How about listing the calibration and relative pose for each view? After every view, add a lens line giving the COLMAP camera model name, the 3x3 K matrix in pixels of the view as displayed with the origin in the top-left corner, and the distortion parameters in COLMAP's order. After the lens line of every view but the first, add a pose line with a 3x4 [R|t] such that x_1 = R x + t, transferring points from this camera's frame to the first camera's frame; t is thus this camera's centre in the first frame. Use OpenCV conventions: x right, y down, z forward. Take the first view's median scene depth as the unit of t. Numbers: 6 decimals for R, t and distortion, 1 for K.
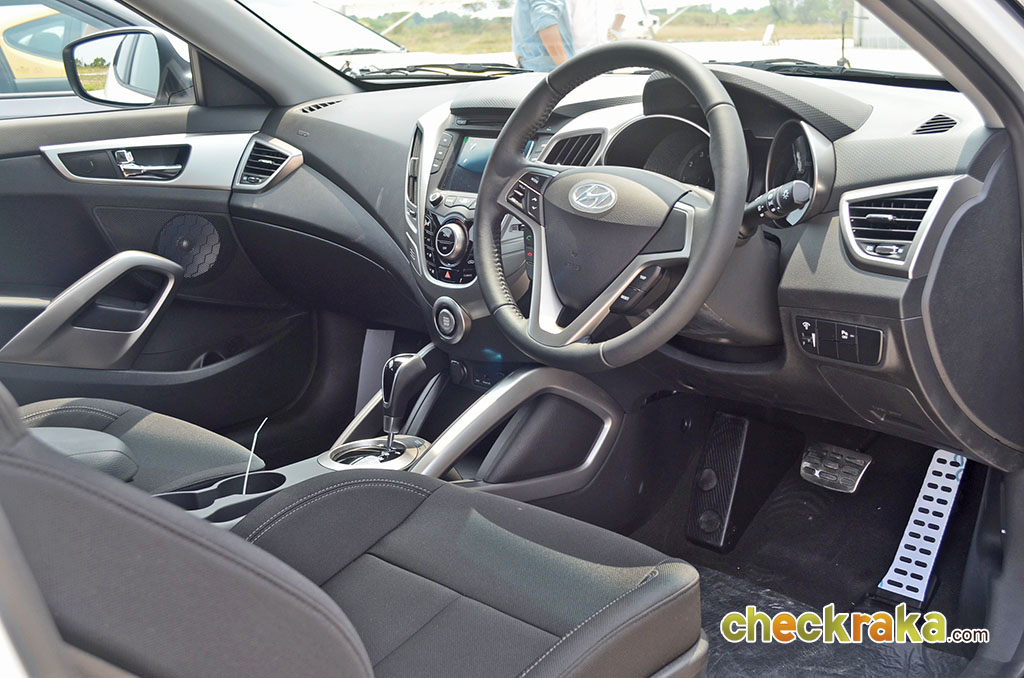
lens RADIAL K [[1222.4, 0, 511.8], [0, 1222.4, 336.9], [0, 0, 1]] dist [0.023537, 0.000000]
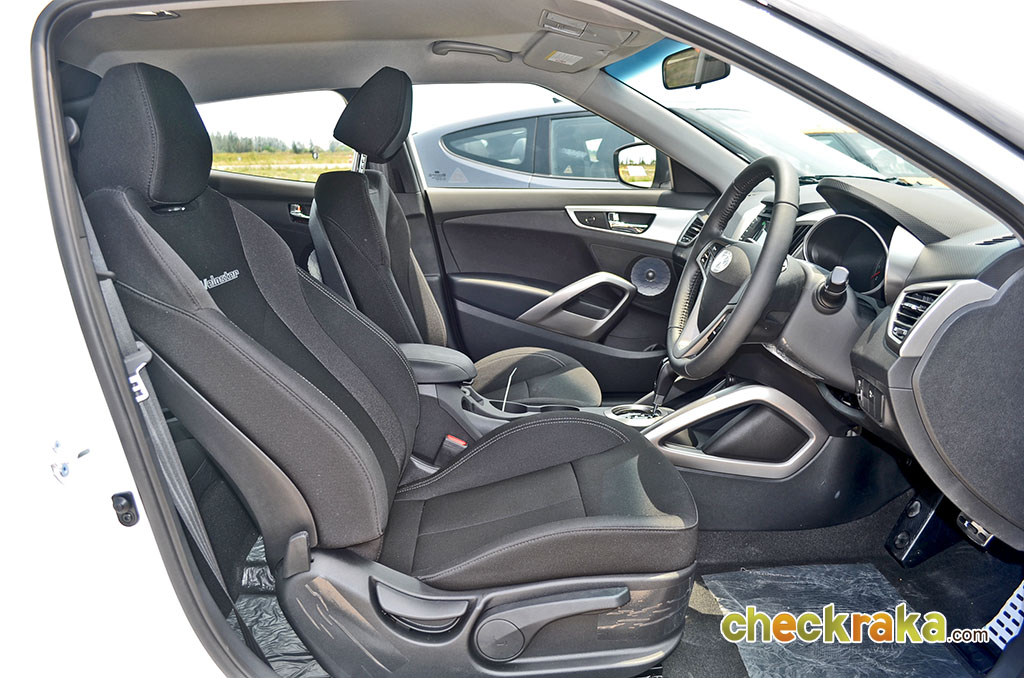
lens RADIAL K [[799.6, 0, 511.4], [0, 799.6, 342.1], [0, 0, 1]] dist [-0.005903, 0.005090]
pose [[0.764538, 0.191952, -0.615334, 0.279787], [-0.197519, 0.978472, 0.059819, -0.017616], [0.613570, 0.075807, 0.785993, 0.071085]]
